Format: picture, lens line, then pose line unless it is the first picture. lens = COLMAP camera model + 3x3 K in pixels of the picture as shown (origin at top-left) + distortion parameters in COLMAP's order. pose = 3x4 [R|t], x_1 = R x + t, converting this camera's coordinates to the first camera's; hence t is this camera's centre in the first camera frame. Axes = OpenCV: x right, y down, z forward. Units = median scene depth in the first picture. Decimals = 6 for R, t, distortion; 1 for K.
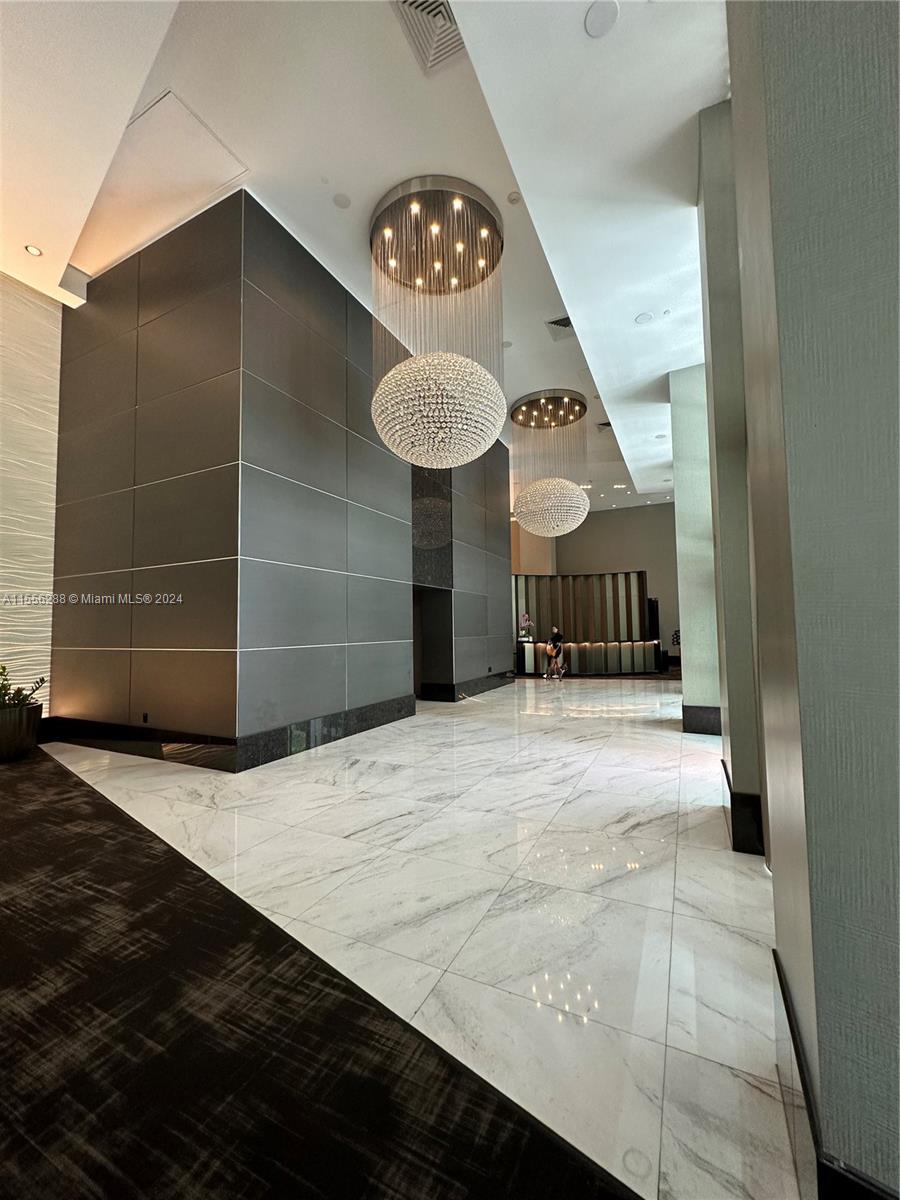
lens RADIAL K [[474.2, 0, 446.7], [0, 474.2, 601.6], [0, 0, 1]] dist [-0.003613, -0.000648]
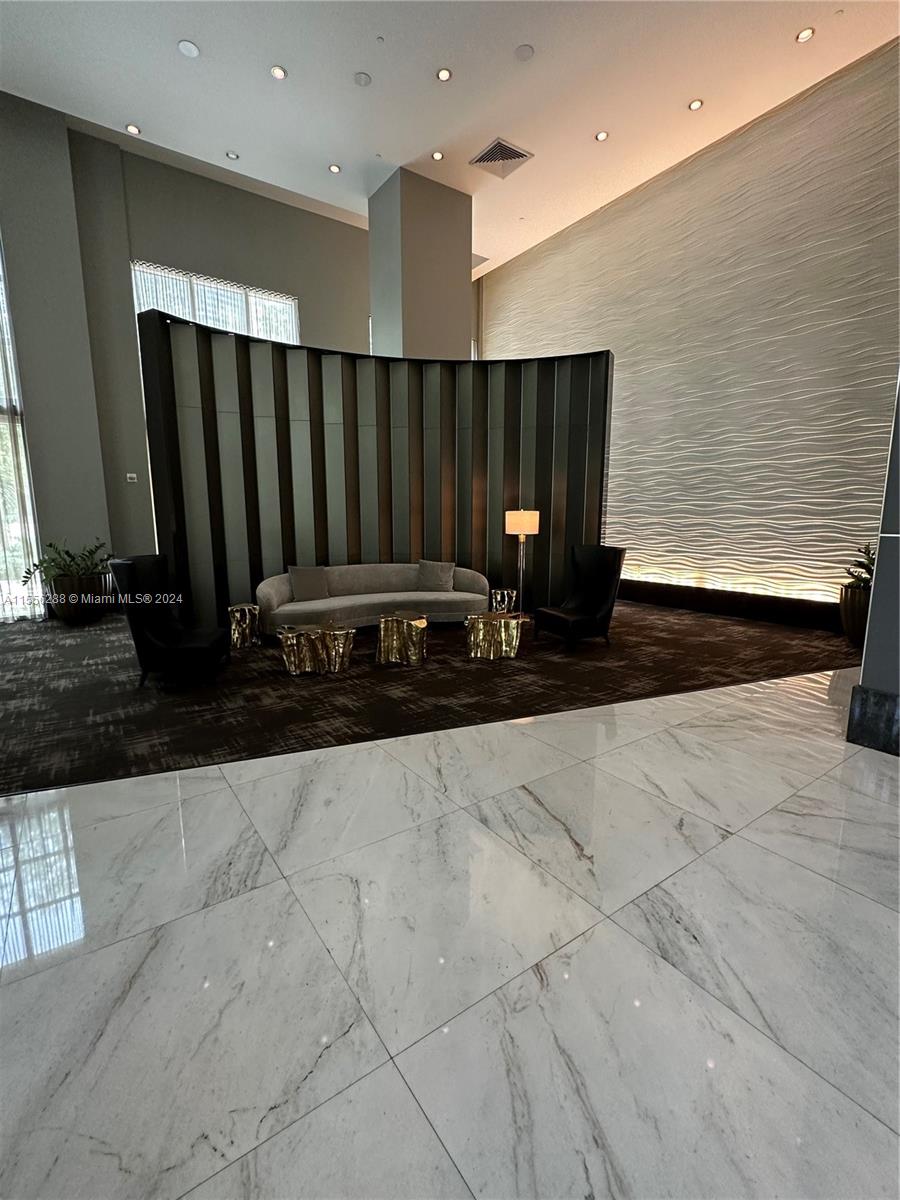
lens RADIAL K [[540.4, 0, 446.1], [0, 540.4, 597.4], [0, 0, 1]] dist [-0.005985, 0.001124]
pose [[-0.474030, 0.149788, -0.867675, 0.670250], [0.057986, 0.988596, 0.138984, 0.116186], [0.878597, 0.015570, -0.477310, 1.670807]]
